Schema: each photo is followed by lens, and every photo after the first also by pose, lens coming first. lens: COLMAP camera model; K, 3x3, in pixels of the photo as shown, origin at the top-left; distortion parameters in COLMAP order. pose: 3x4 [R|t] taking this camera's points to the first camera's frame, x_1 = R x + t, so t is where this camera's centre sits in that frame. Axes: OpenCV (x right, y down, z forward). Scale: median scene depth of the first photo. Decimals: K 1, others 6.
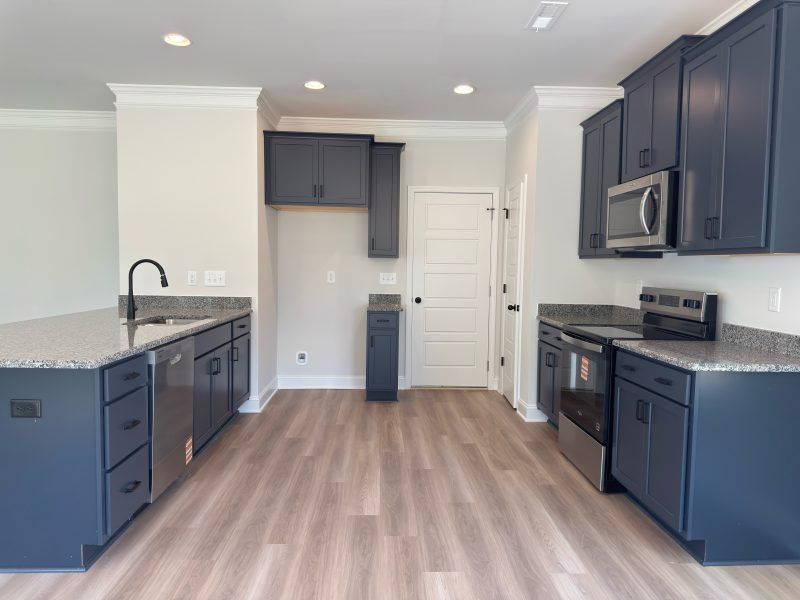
lens RADIAL K [[560.9, 0, 397.1], [0, 560.9, 300.4], [0, 0, 1]] dist [0.089328, -0.125066]
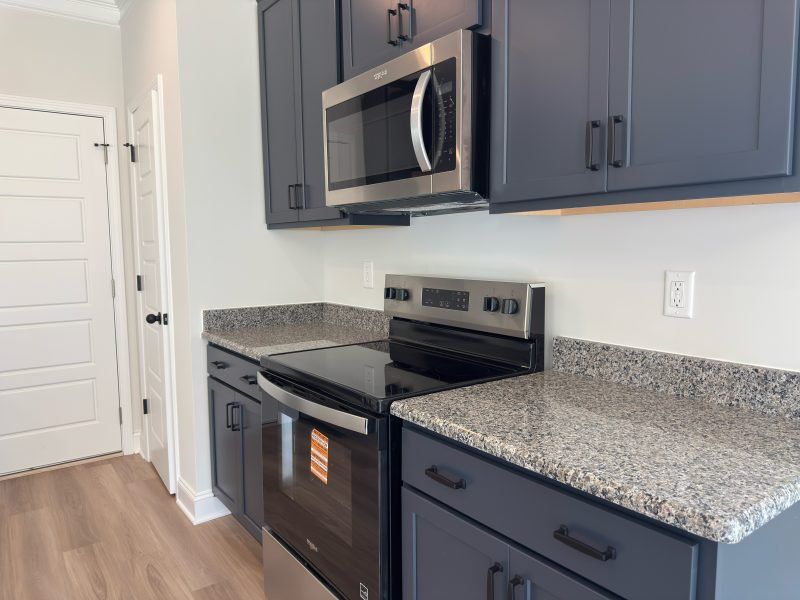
lens RADIAL K [[567.0, 0, 400.0], [0, 567.0, 300.0], [0, 0, 1]] dist [0.032777, -0.042551]
pose [[0.825935, -0.075905, 0.558632, 0.116904], [0.057259, 0.997065, 0.050819, -0.026173], [-0.560850, -0.009986, 0.827857, 0.507095]]
